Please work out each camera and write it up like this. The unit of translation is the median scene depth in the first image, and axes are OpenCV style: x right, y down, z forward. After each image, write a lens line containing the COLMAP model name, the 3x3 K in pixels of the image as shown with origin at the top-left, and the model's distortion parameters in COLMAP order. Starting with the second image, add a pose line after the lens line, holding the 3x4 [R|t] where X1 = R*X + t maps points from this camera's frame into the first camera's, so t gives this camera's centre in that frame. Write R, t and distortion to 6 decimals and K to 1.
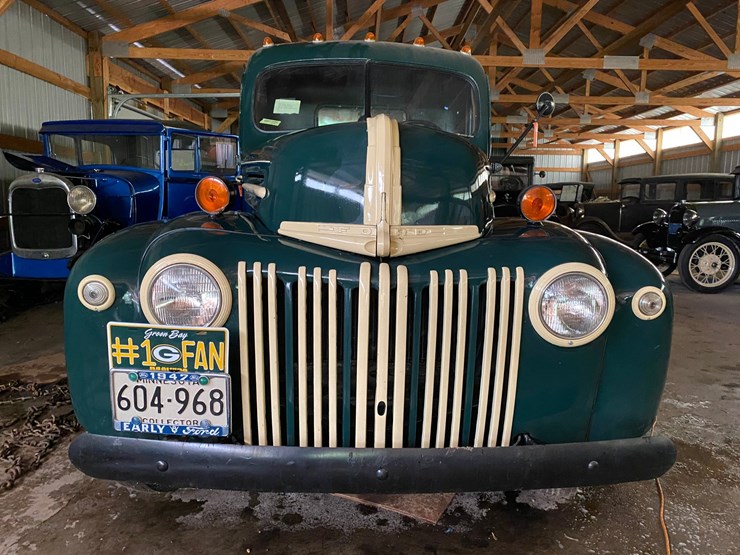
lens RADIAL K [[568.1, 0, 375.1], [0, 568.1, 284.1], [0, 0, 1]] dist [0.008371, -0.001626]
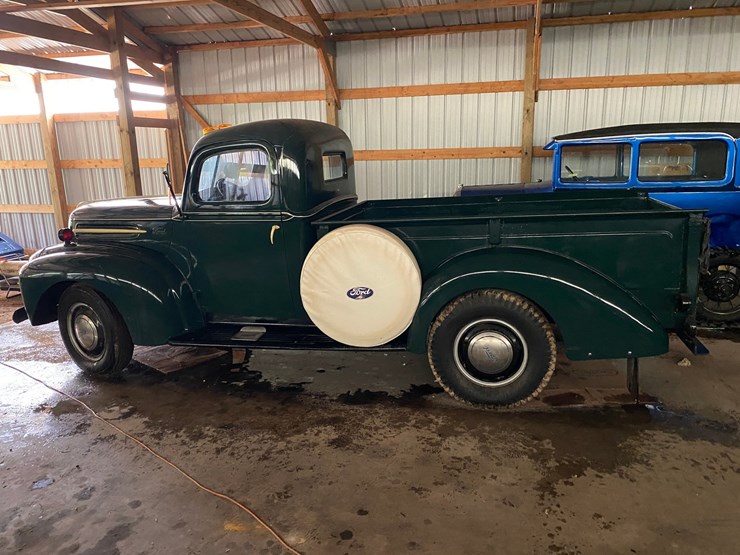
lens RADIAL K [[564.4, 0, 370.0], [0, 564.4, 277.5], [0, 0, 1]] dist [0.033522, -0.028782]
pose [[-0.274052, 0.203890, -0.939853, 2.978430], [-0.121895, 0.962022, 0.244243, -0.948052], [0.953959, 0.181499, -0.238791, 3.700203]]
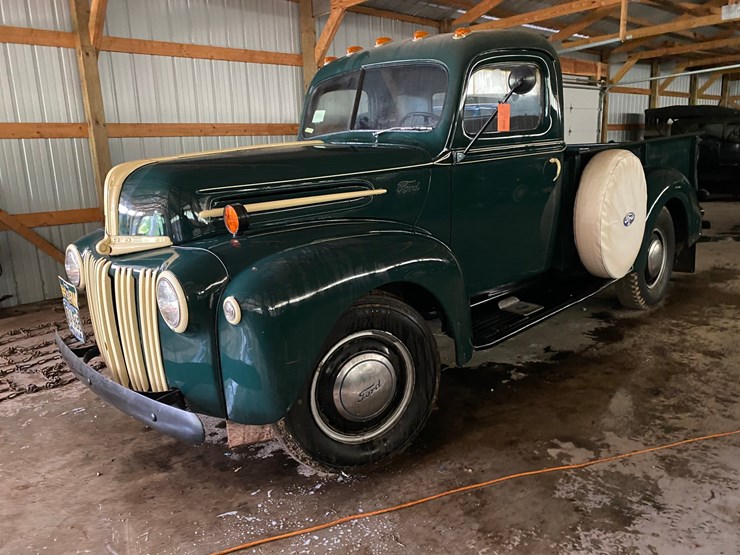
lens RADIAL K [[568.2, 0, 362.1], [0, 568.2, 275.3], [0, 0, 1]] dist [0.009632, 0.000709]
pose [[0.658024, 0.113094, -0.744455, 1.706276], [-0.051249, 0.993091, 0.105566, -0.199029], [0.751251, -0.031312, 0.659274, 0.465796]]
